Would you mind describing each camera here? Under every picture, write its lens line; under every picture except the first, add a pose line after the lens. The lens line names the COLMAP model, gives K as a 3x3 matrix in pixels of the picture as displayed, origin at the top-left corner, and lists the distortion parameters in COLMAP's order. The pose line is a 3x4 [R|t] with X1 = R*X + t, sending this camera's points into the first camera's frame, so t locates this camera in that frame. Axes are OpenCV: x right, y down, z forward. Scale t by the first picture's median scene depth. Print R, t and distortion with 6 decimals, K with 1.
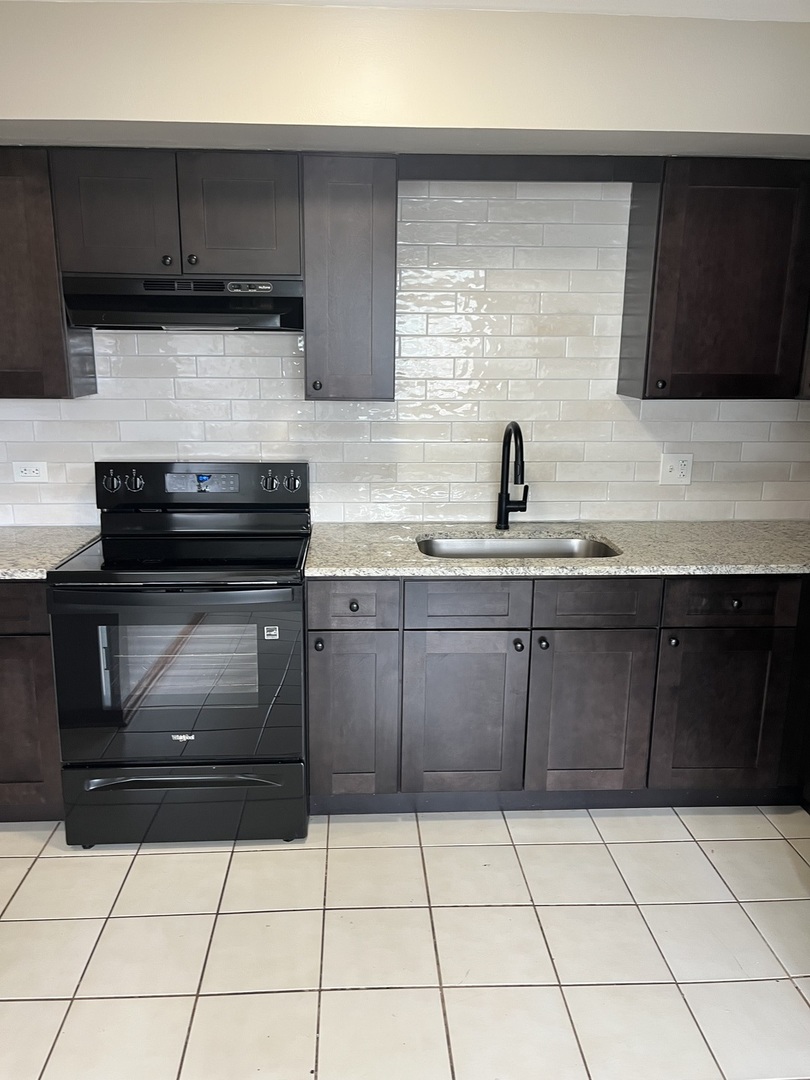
lens RADIAL K [[818.5, 0, 404.8], [0, 818.5, 542.0], [0, 0, 1]] dist [0.037259, -0.018072]
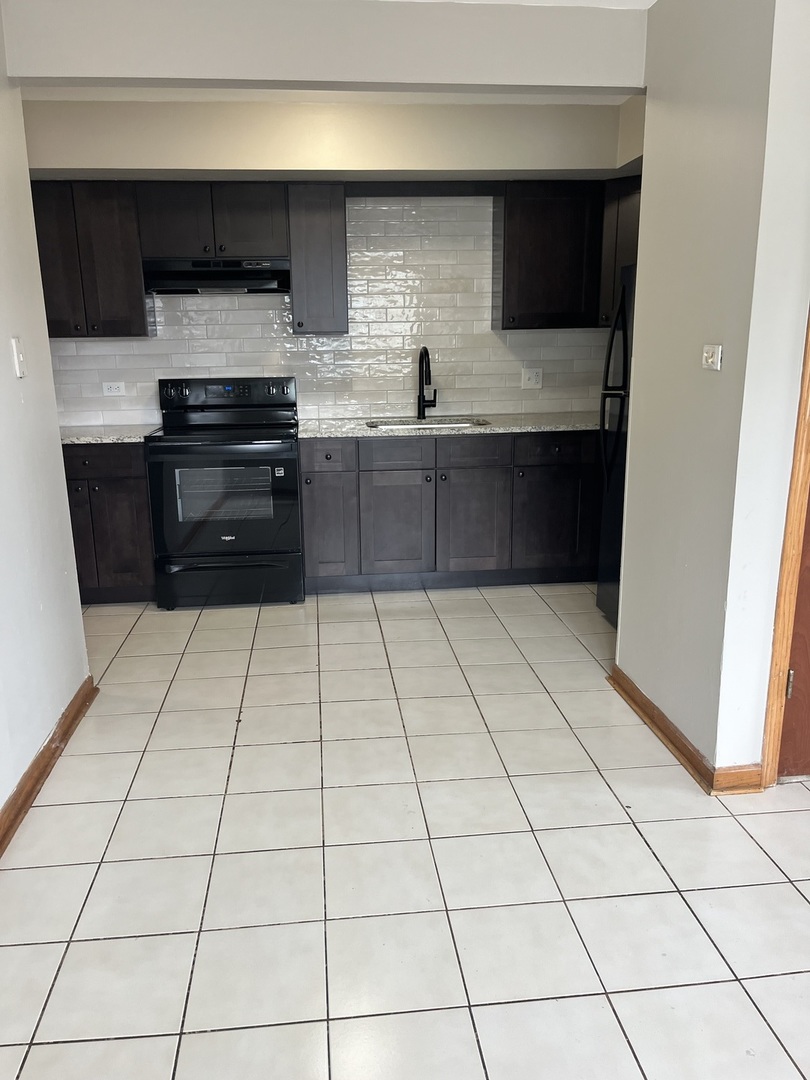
lens RADIAL K [[818.5, 0, 402.2], [0, 818.5, 536.6], [0, 0, 1]] dist [0.037259, -0.018072]
pose [[0.998526, -0.034031, 0.042278, 0.010971], [0.033517, 0.999356, 0.012814, 0.210061], [-0.042687, -0.011378, 0.999024, -0.624234]]
